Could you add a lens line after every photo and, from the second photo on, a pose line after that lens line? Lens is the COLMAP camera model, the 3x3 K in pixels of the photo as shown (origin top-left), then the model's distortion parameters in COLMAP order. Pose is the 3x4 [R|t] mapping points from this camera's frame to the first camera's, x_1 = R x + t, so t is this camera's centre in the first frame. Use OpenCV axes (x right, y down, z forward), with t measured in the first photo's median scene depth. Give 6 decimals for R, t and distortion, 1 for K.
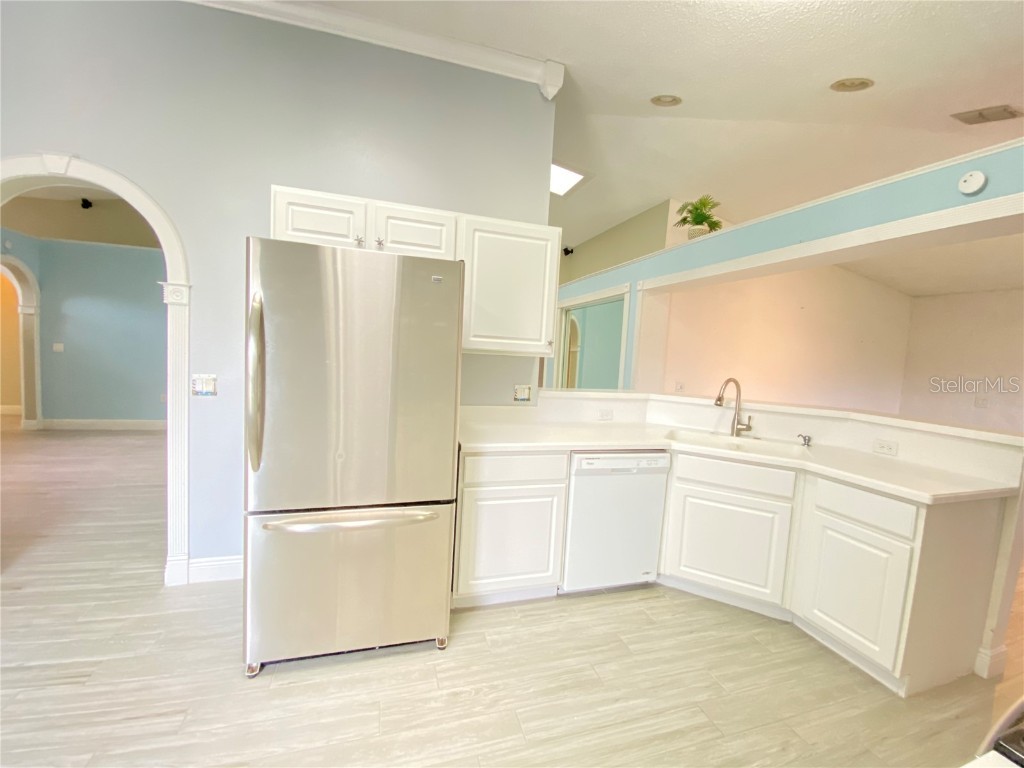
lens RADIAL K [[417.3, 0, 512.0], [0, 417.3, 384.0], [0, 0, 1]] dist [0.024361, -0.019473]
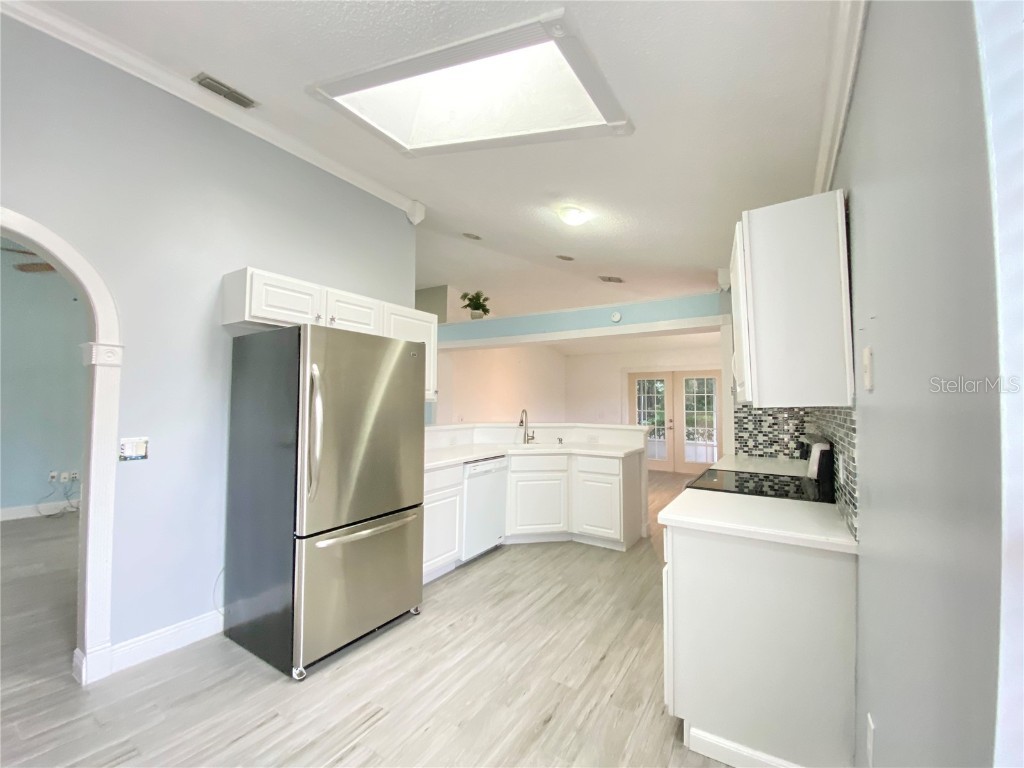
lens RADIAL K [[427.8, 0, 504.2], [0, 427.8, 383.4], [0, 0, 1]] dist [0.073483, -0.044389]
pose [[0.765889, -0.019855, 0.642666, -0.735726], [0.083281, 0.994167, -0.068536, -0.006862], [-0.637557, 0.106013, 0.763074, -0.314479]]
